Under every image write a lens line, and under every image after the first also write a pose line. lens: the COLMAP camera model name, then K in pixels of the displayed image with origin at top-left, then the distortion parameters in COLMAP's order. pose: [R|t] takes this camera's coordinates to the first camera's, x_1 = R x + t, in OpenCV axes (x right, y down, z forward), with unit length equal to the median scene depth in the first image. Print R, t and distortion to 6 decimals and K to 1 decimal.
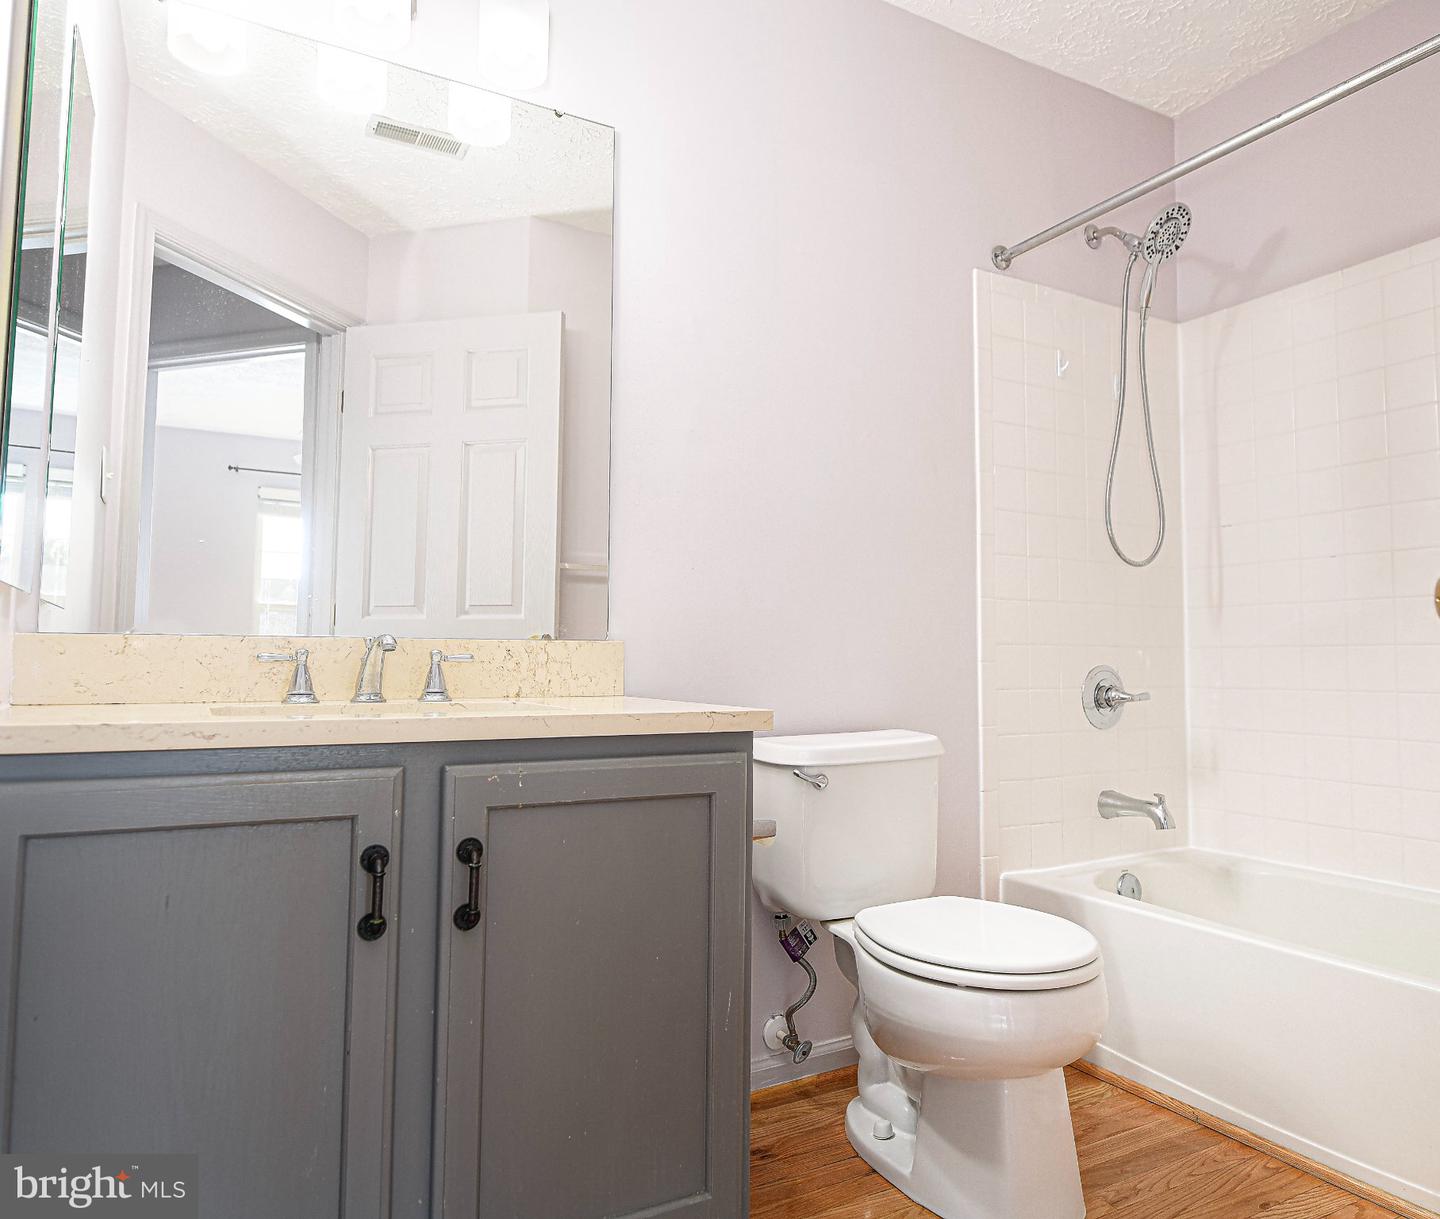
lens RADIAL K [[957.5, 0, 722.5], [0, 957.5, 605.2], [0, 0, 1]] dist [0.004568, 0.003385]
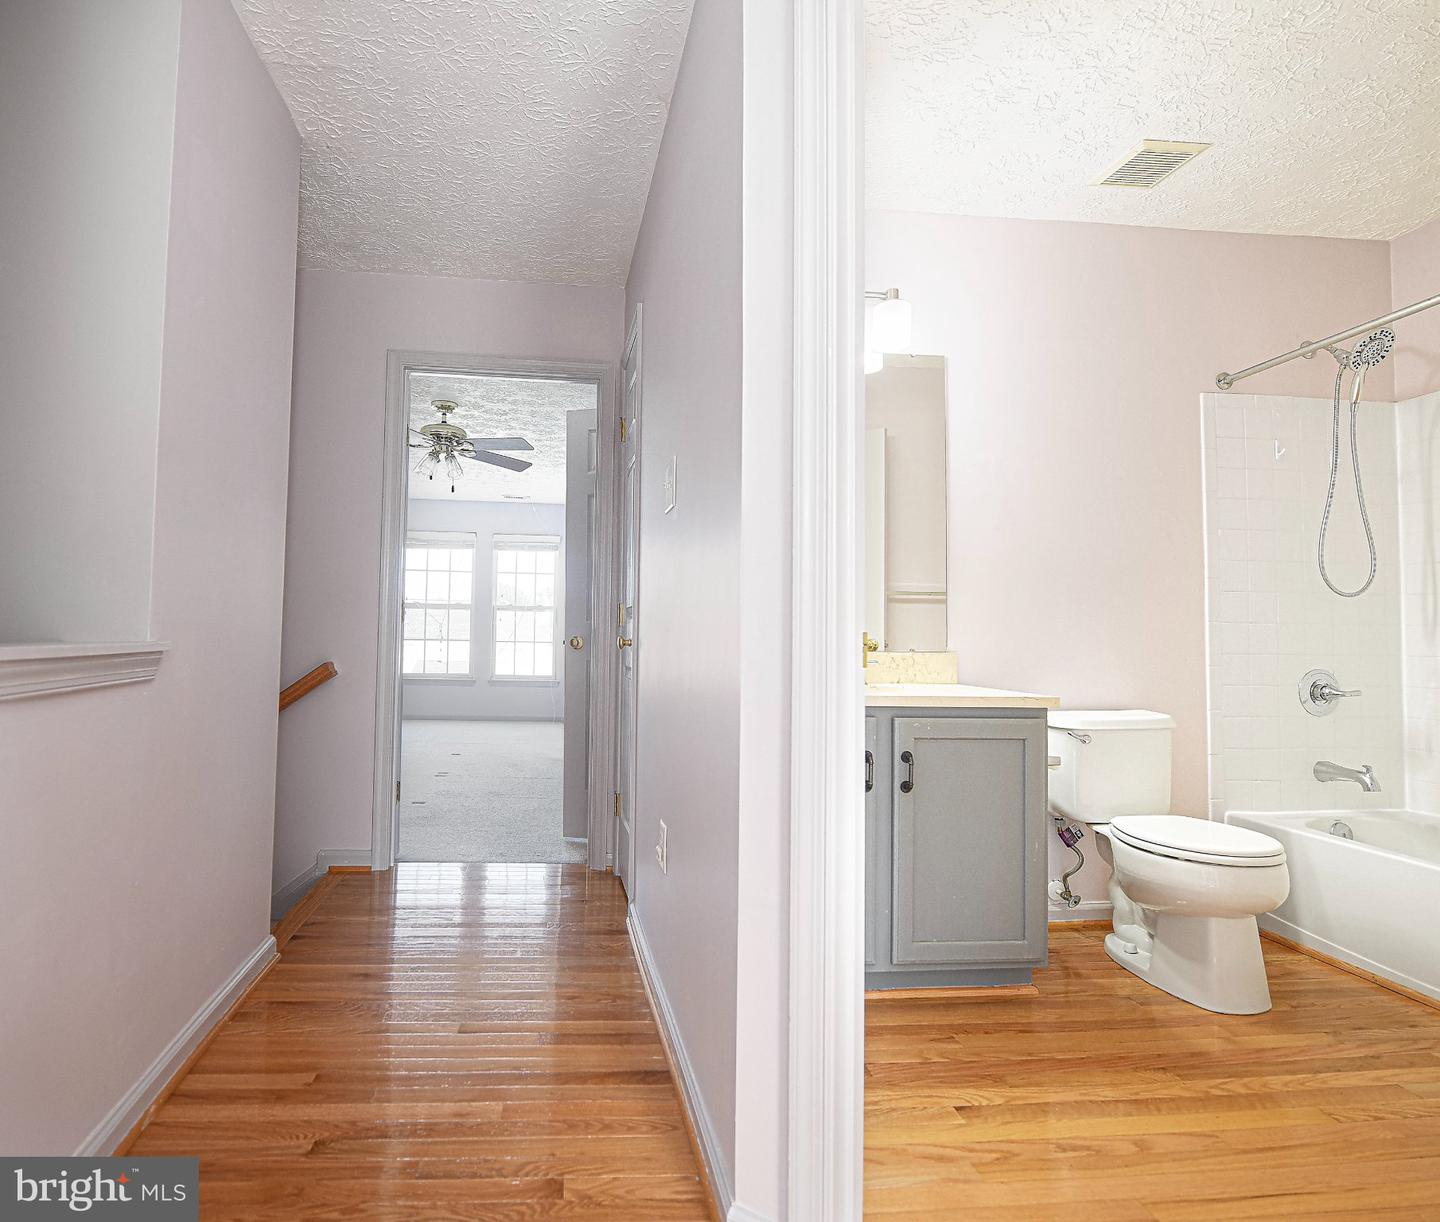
lens RADIAL K [[642.5, 0, 715.1], [0, 642.5, 619.1], [0, 0, 1]] dist [-0.011000, -0.000288]
pose [[0.915555, -0.009631, -0.402078, -0.036257], [0.012727, 0.999906, 0.005031, -0.035723], [0.401992, -0.009723, 0.915592, -0.256879]]
